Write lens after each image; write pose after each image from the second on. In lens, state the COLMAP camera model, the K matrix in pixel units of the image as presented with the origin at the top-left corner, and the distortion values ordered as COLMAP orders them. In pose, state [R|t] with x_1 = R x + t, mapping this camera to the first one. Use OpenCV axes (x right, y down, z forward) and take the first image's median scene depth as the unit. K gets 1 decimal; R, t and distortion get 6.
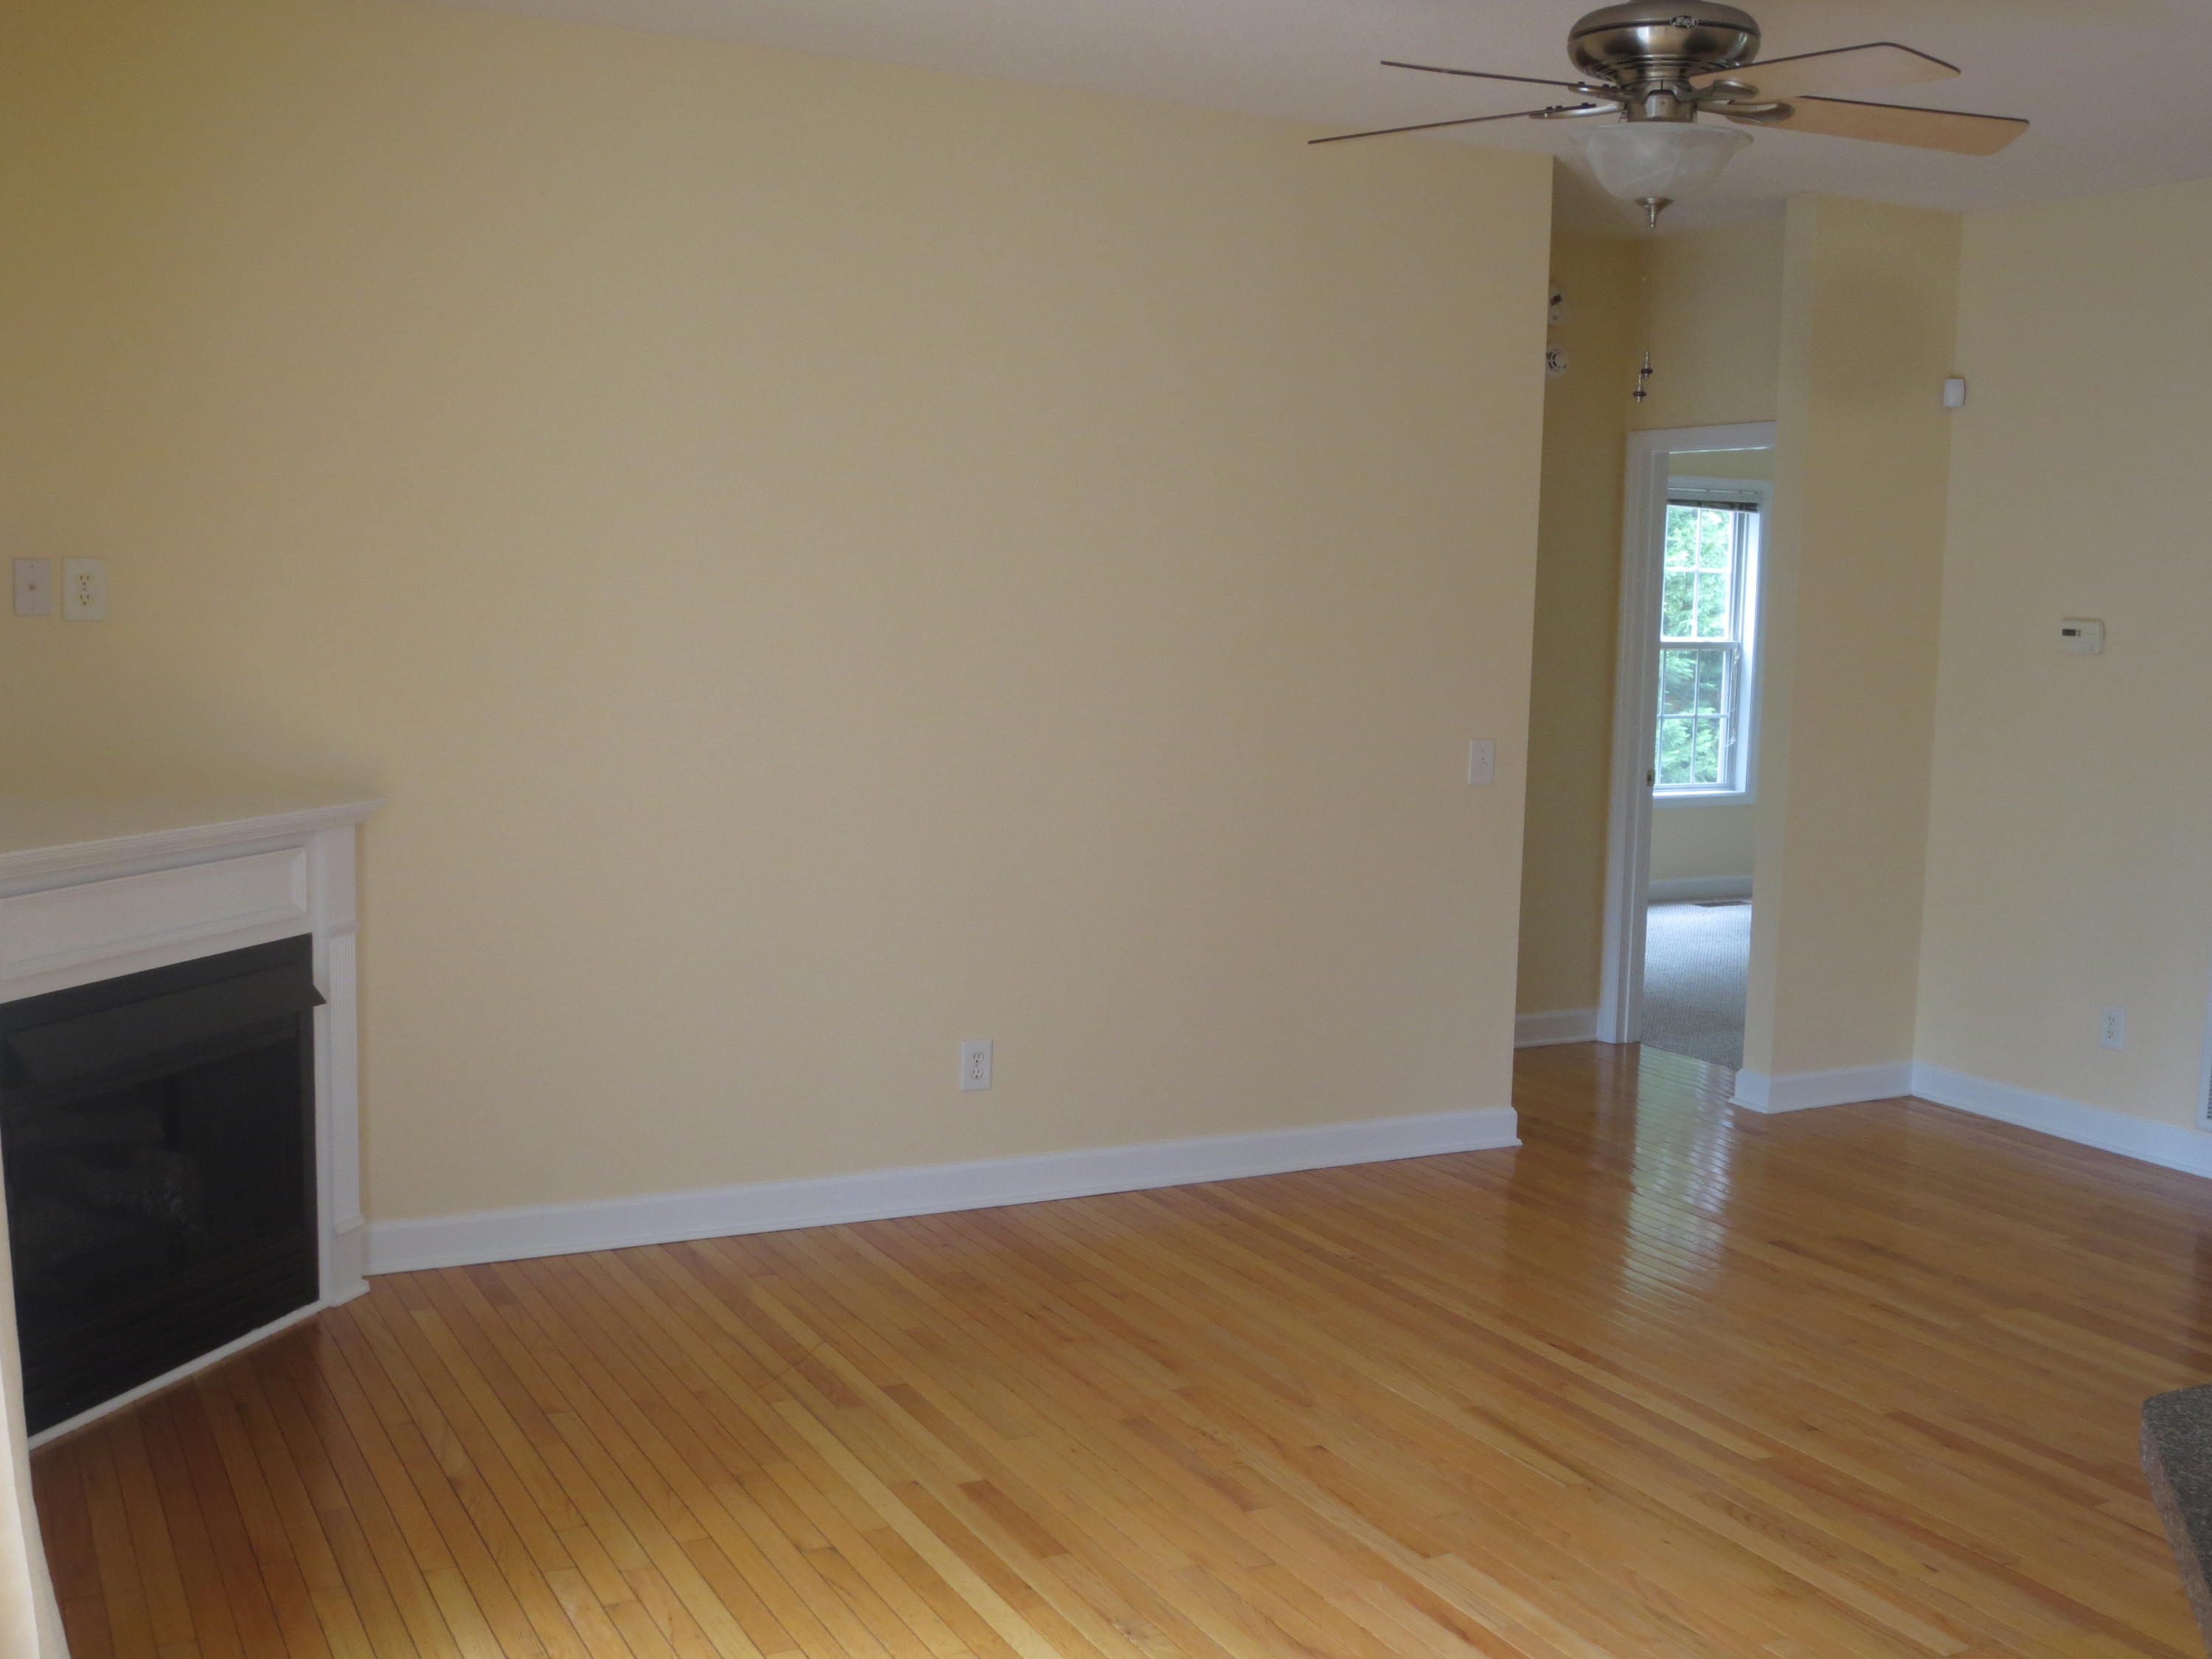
lens RADIAL K [[2283.0, 0, 1103.1], [0, 2283.0, 827.8], [0, 0, 1]] dist [-0.038688, 0.000000]
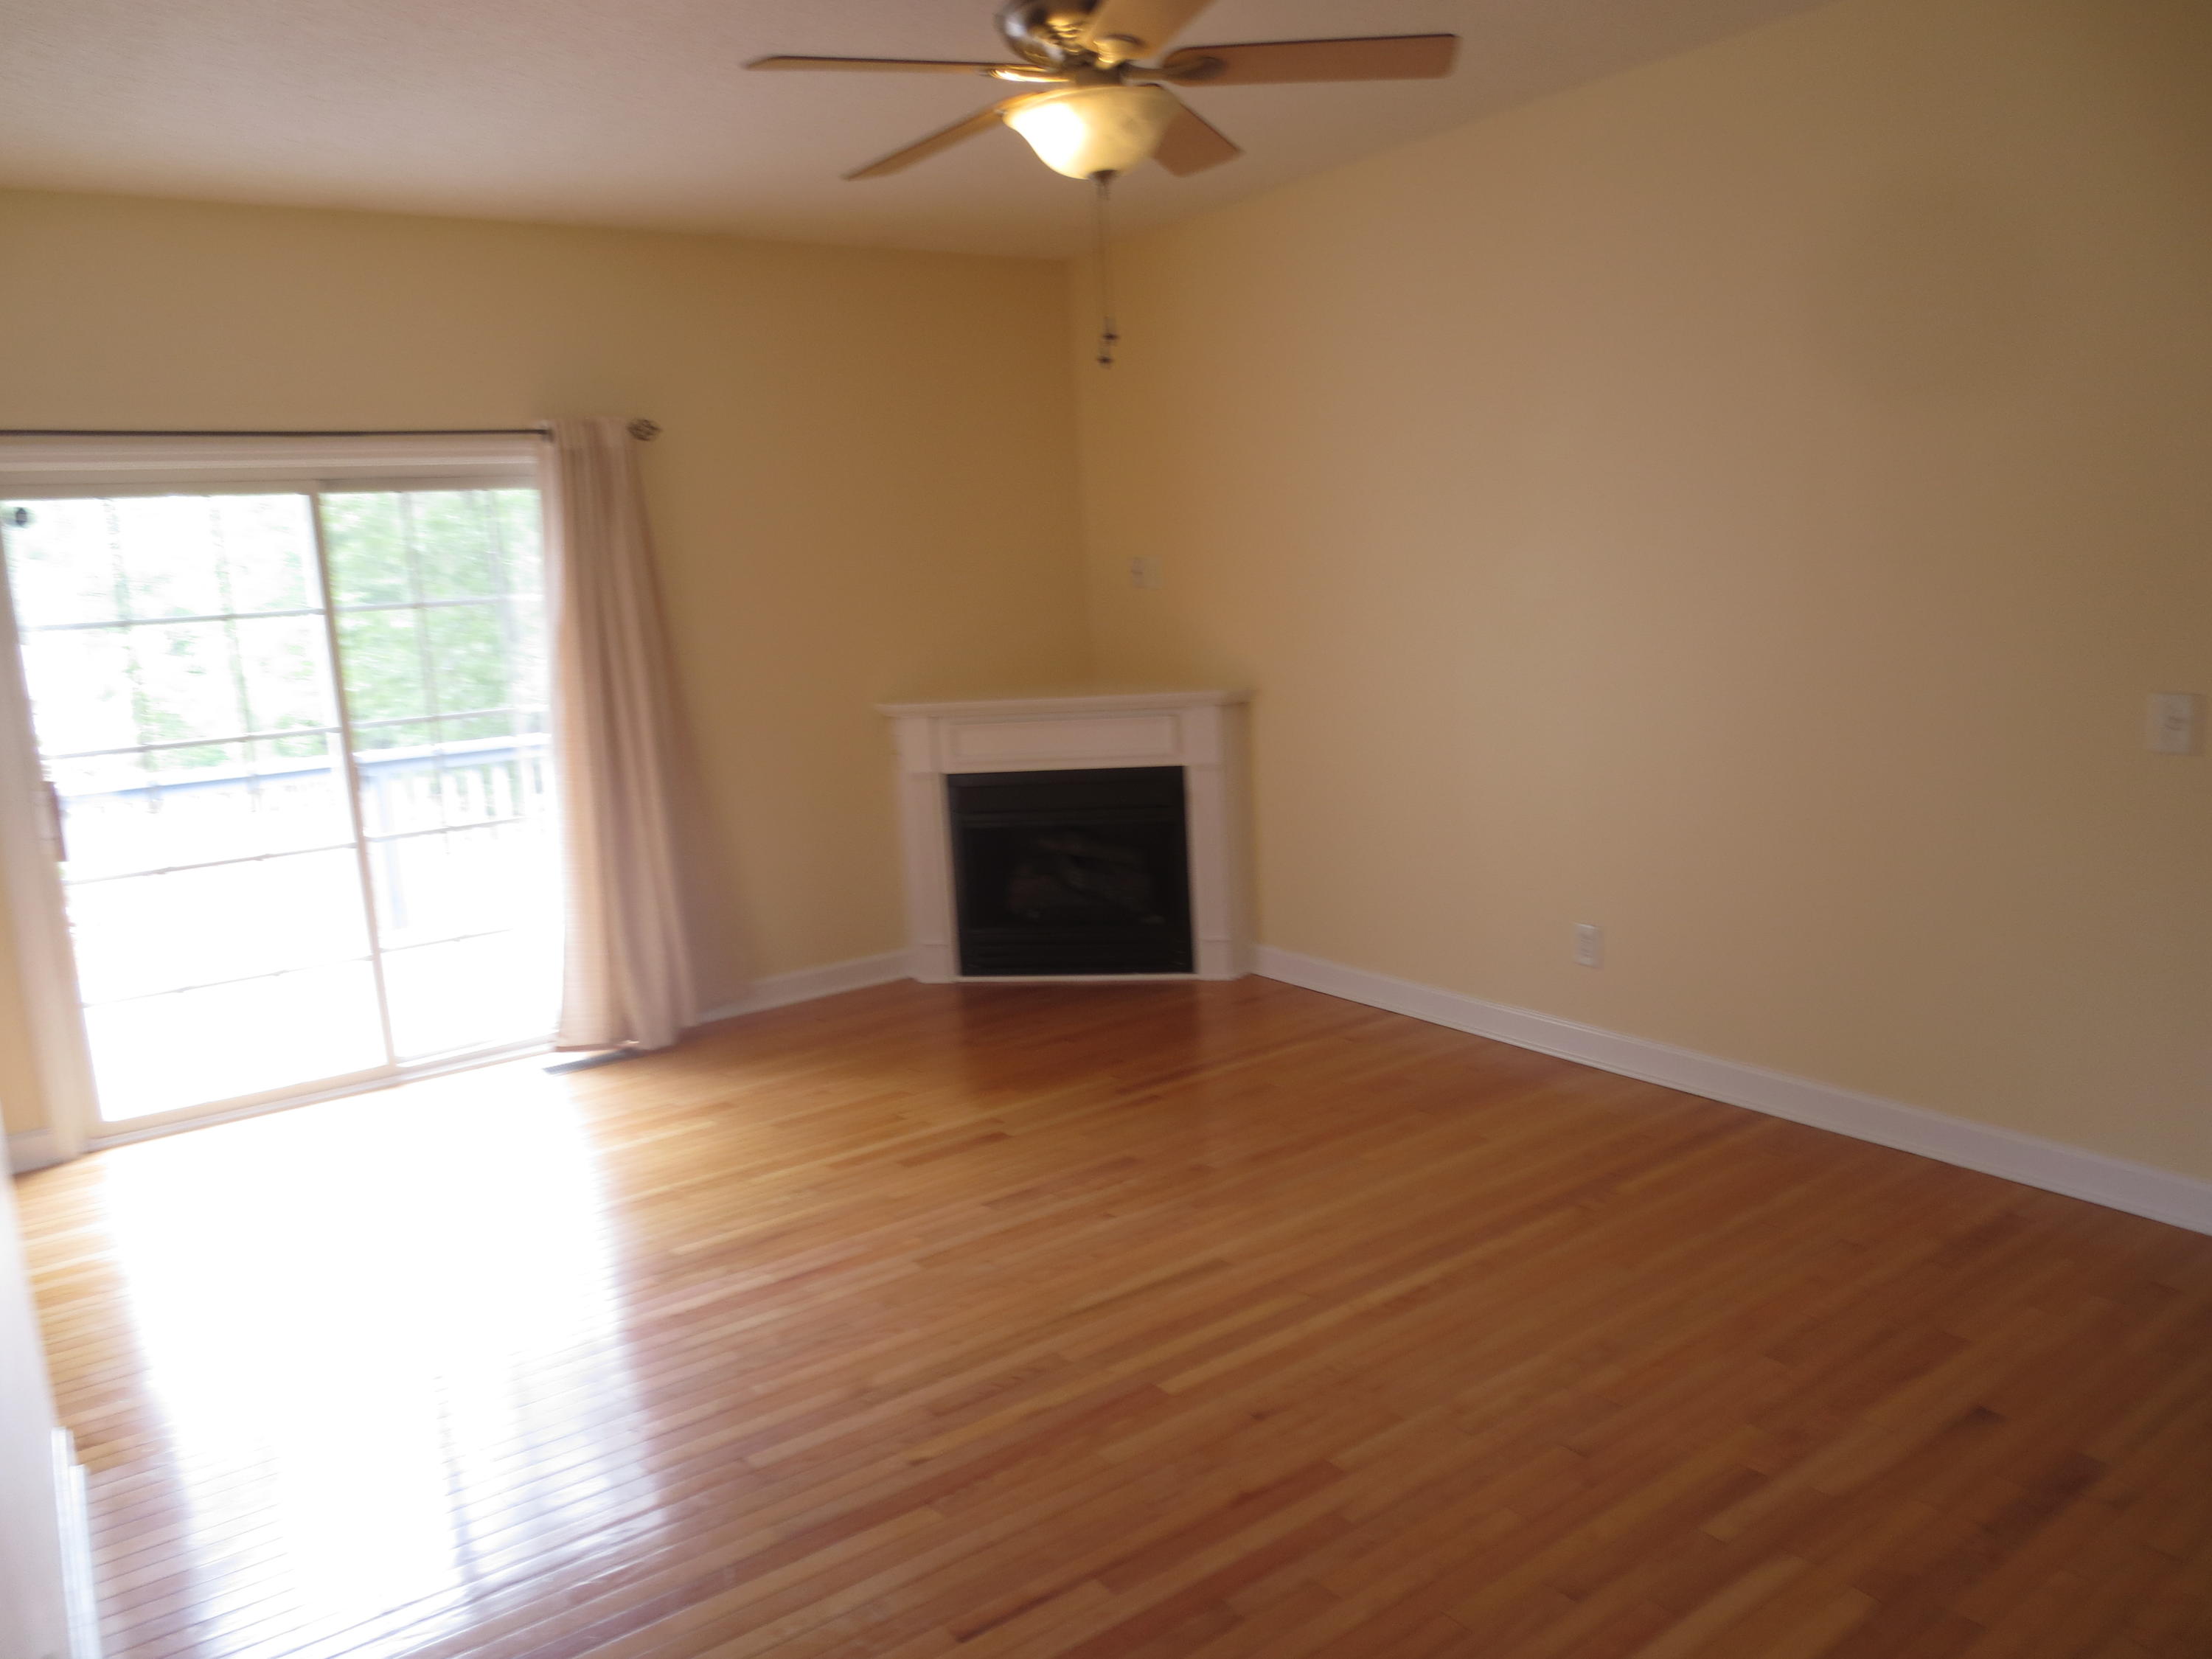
lens RADIAL K [[1581.5, 0, 1102.2], [0, 1581.5, 831.2], [0, 0, 1]] dist [0.001113, -0.001861]
pose [[0.113527, 0.130852, -0.984880, 0.844058], [-0.040155, 0.991084, 0.127047, -0.055964], [0.992723, 0.025124, 0.117769, 0.773283]]
